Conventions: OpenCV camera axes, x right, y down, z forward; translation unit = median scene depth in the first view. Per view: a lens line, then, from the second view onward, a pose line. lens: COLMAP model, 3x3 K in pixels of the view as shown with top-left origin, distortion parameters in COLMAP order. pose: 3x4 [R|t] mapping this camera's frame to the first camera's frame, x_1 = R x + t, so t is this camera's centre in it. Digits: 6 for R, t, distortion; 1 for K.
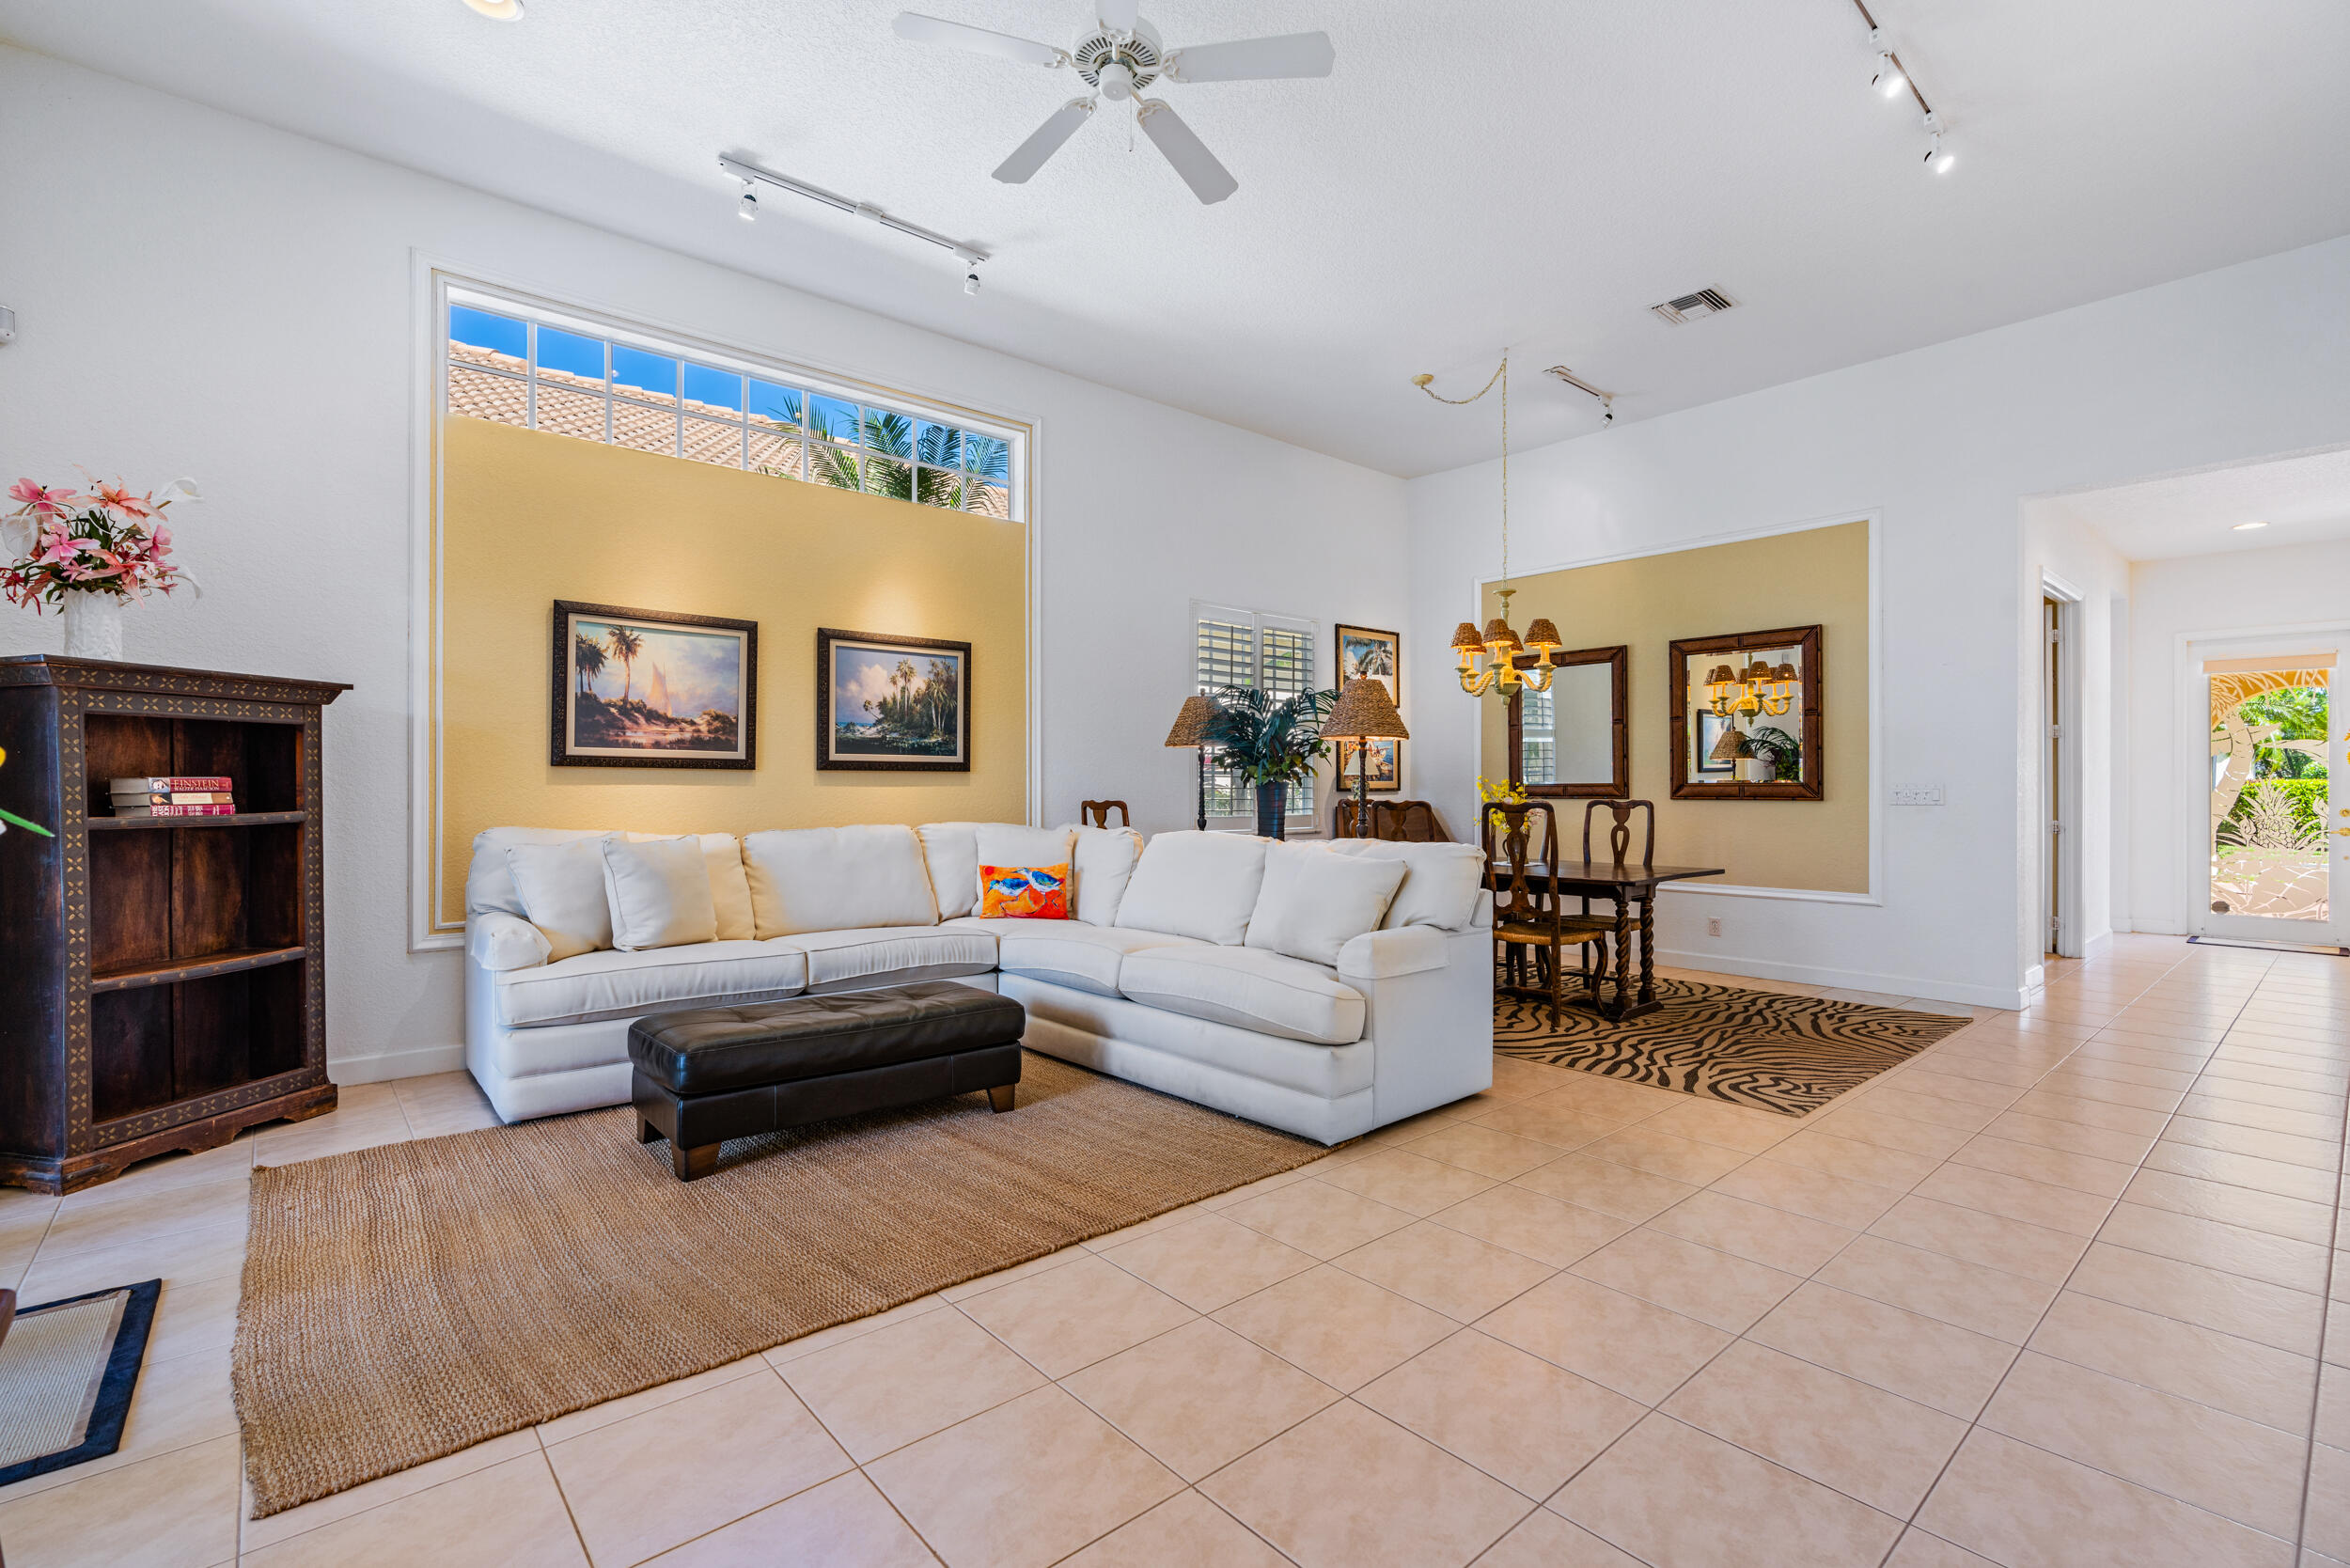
lens RADIAL K [[1046.7, 0, 1168.2], [0, 1046.7, 782.5], [0, 0, 1]] dist [-0.002194, 0.001149]
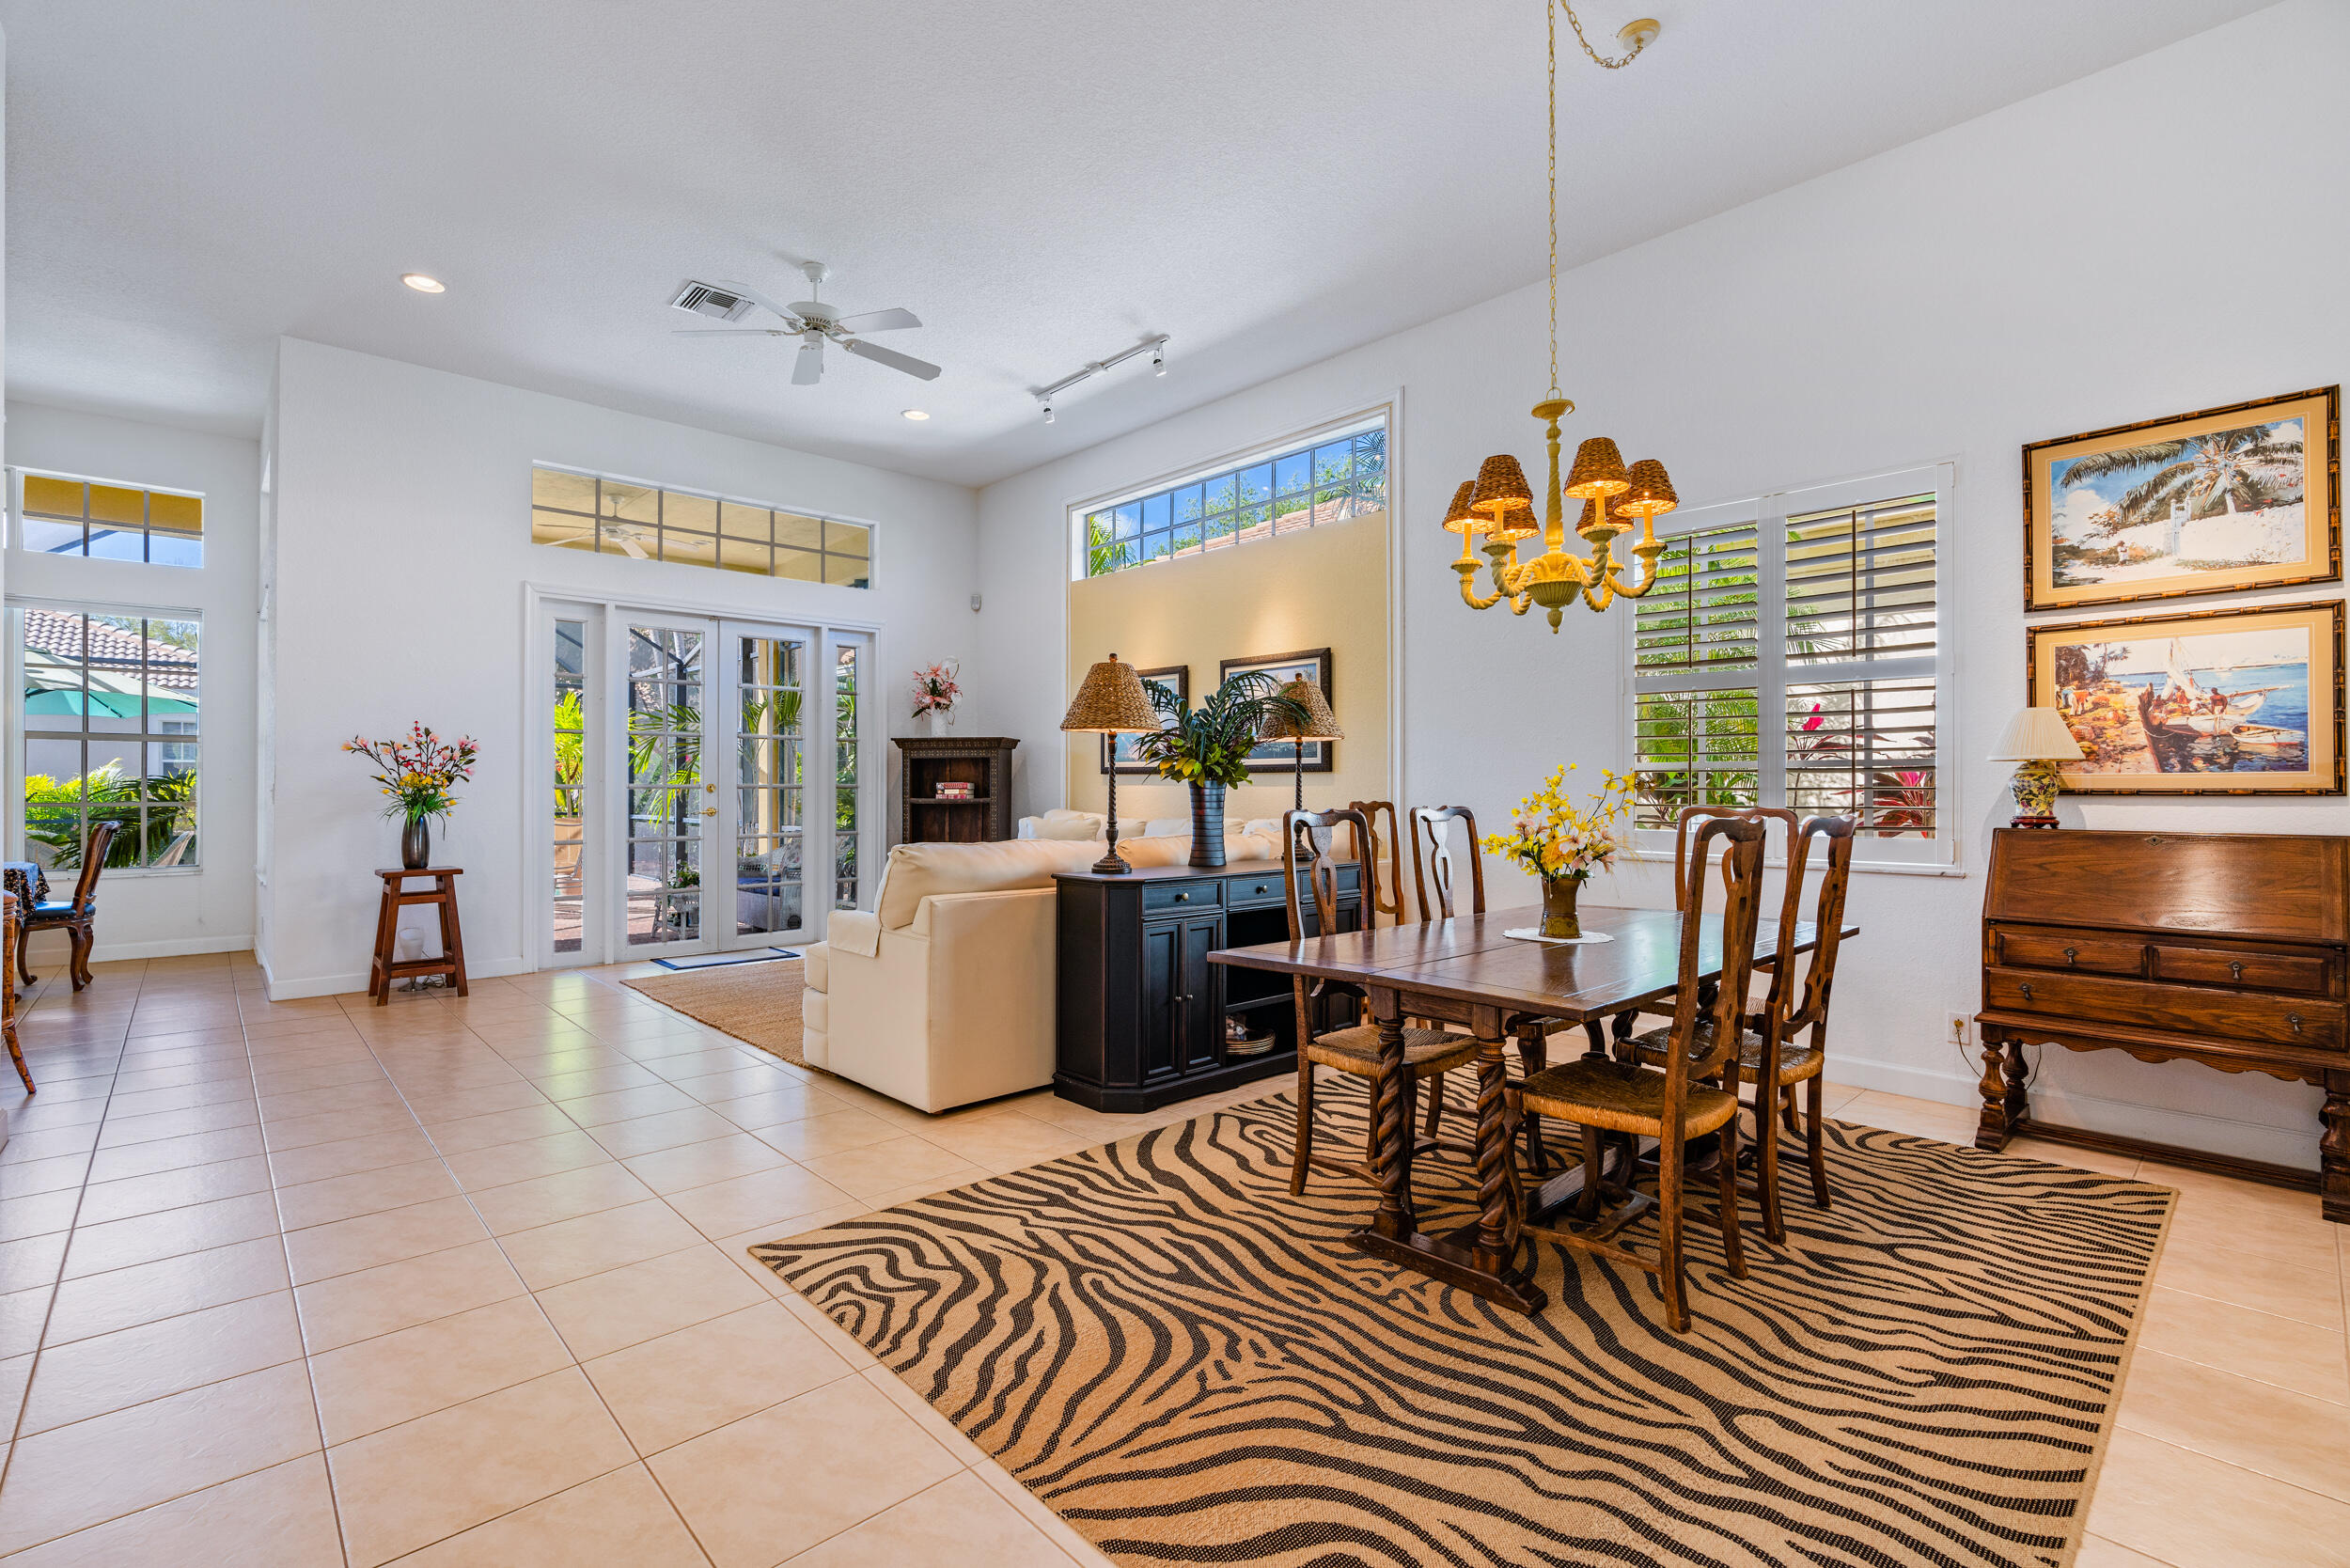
lens RADIAL K [[1055.3, 0, 1166.0], [0, 1055.3, 783.2], [0, 0, 1]] dist [-0.005088, 0.000188]
pose [[0.037981, -0.004259, -0.999269, 0.763771], [0.003133, 0.999987, -0.004143, 0.004276], [0.999274, -0.002973, 0.037993, 0.721332]]
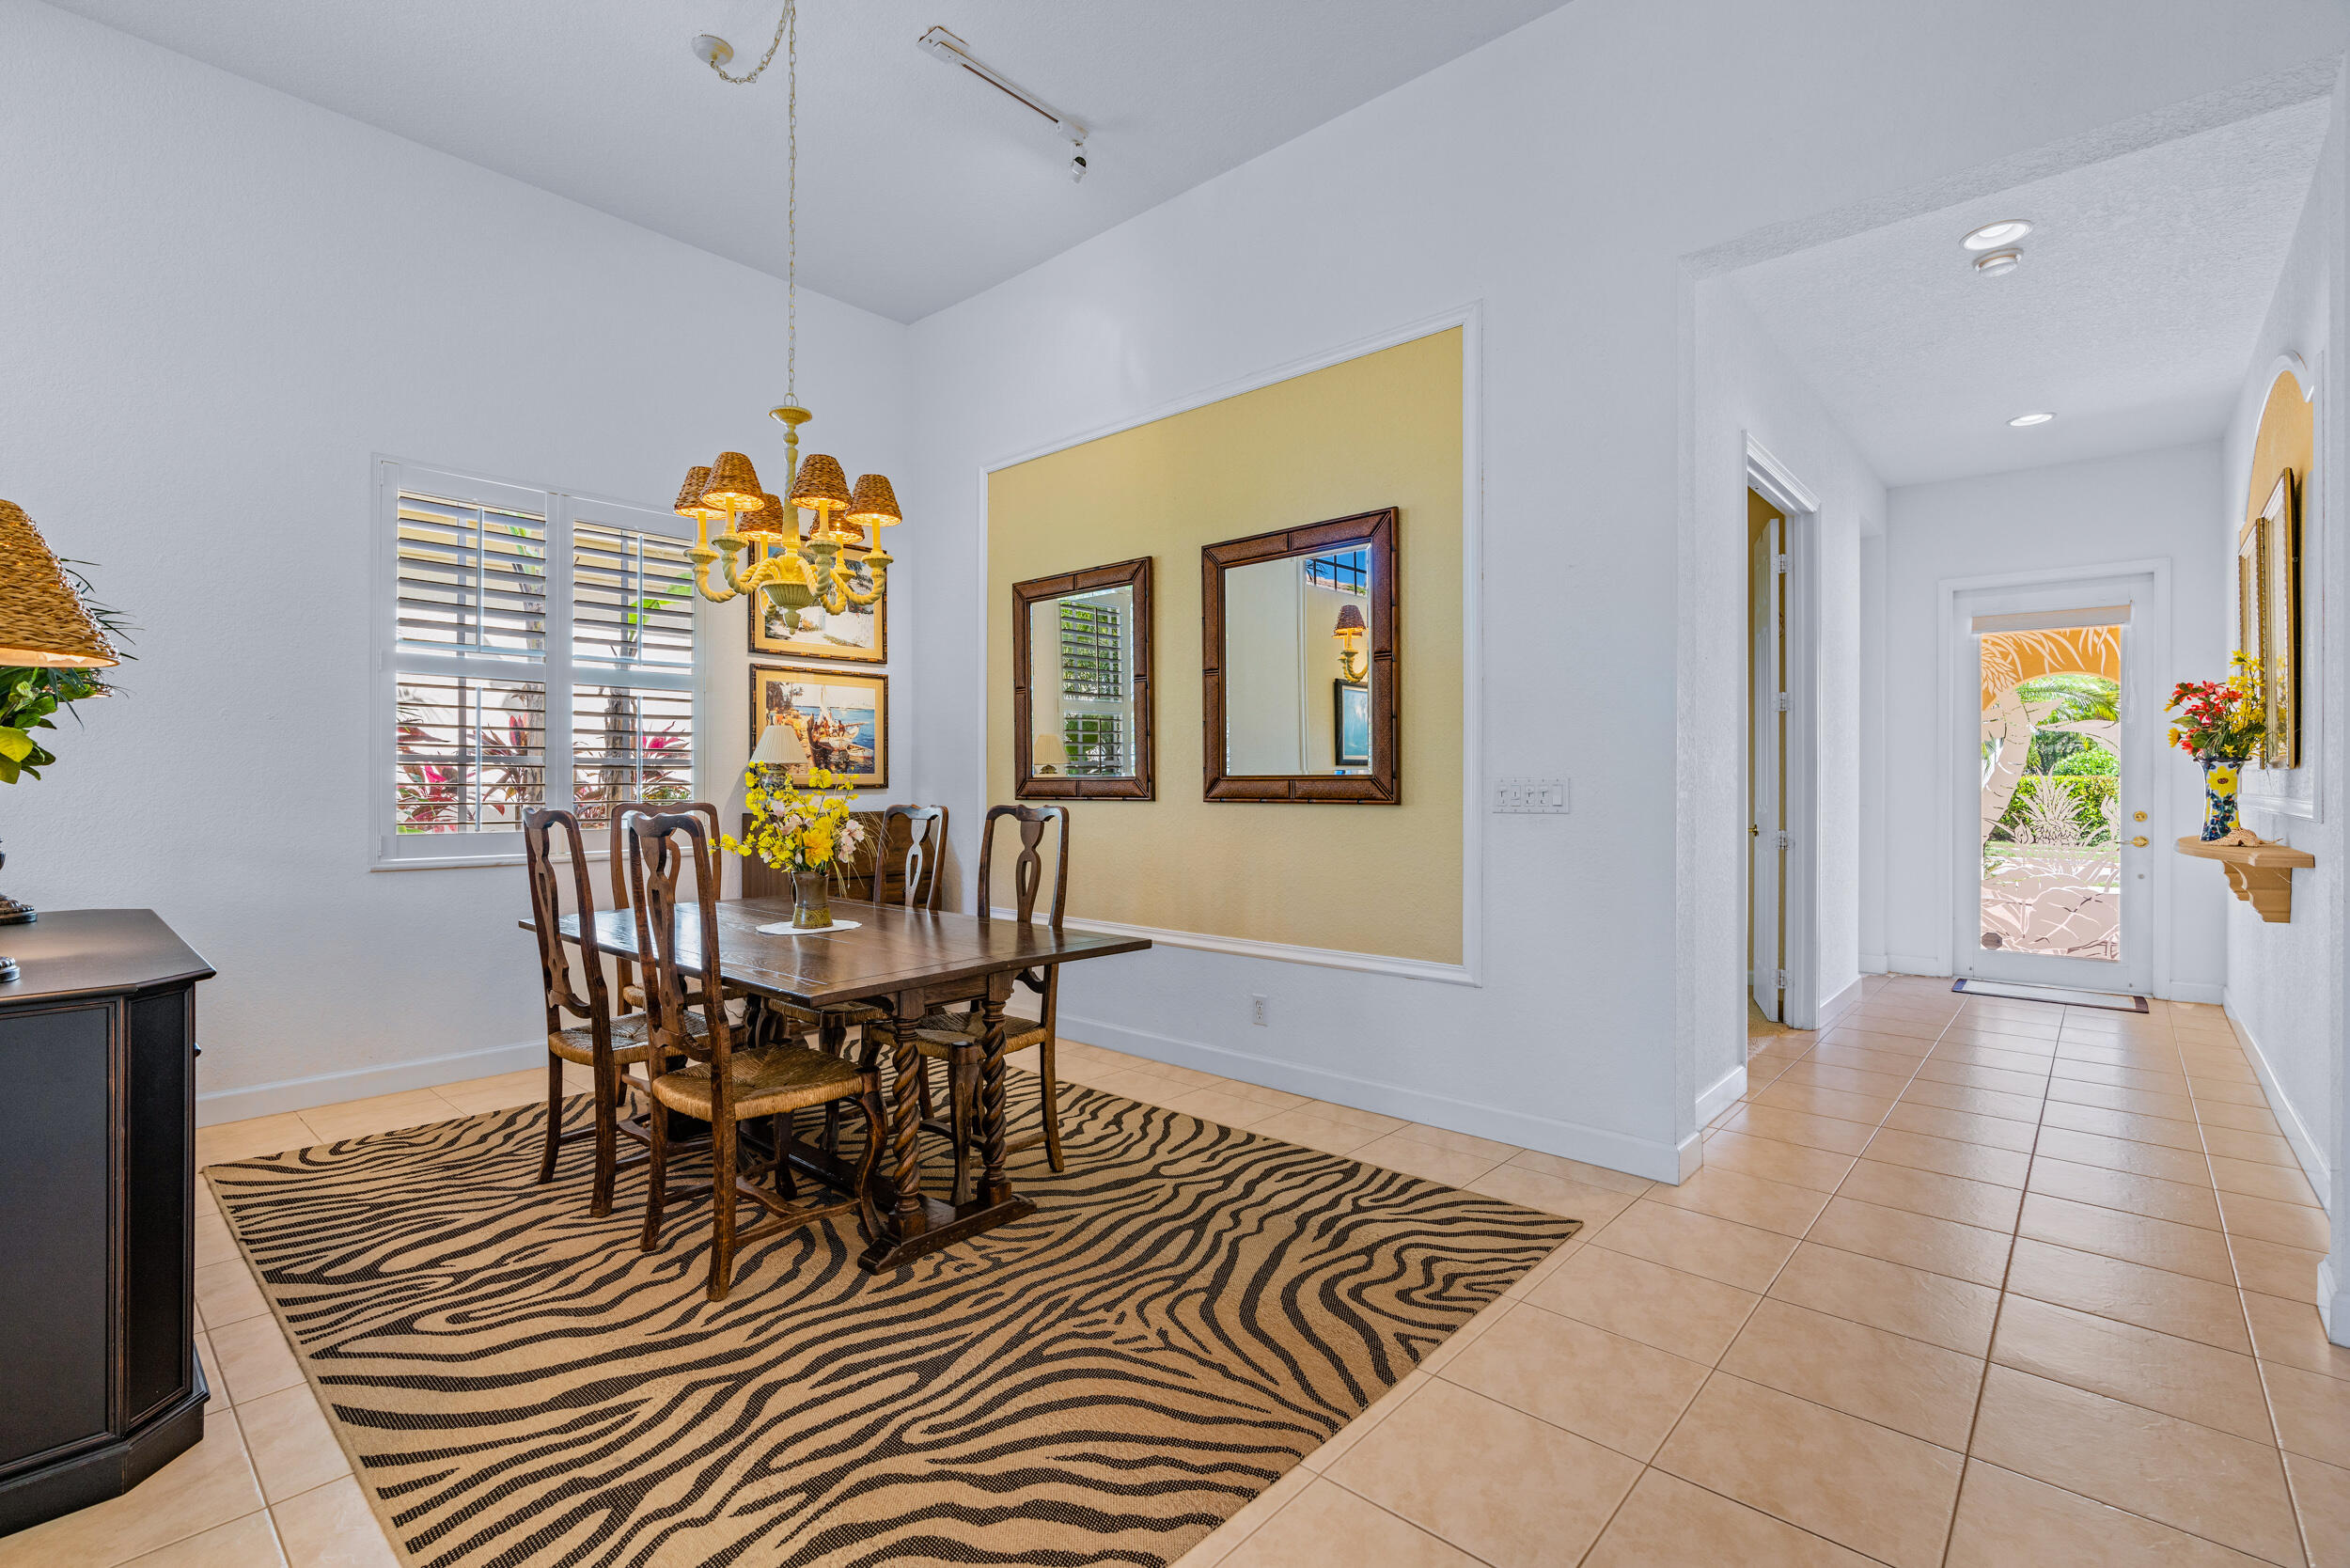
lens RADIAL K [[1062.0, 0, 1149.8], [0, 1062.0, 782.7], [0, 0, 1]] dist [-0.008763, 0.000369]
pose [[0.992722, -0.000140, 0.120431, 0.396475], [-0.000292, 0.999994, 0.003571, 0.002270], [-0.120431, -0.003580, 0.992715, 0.403493]]
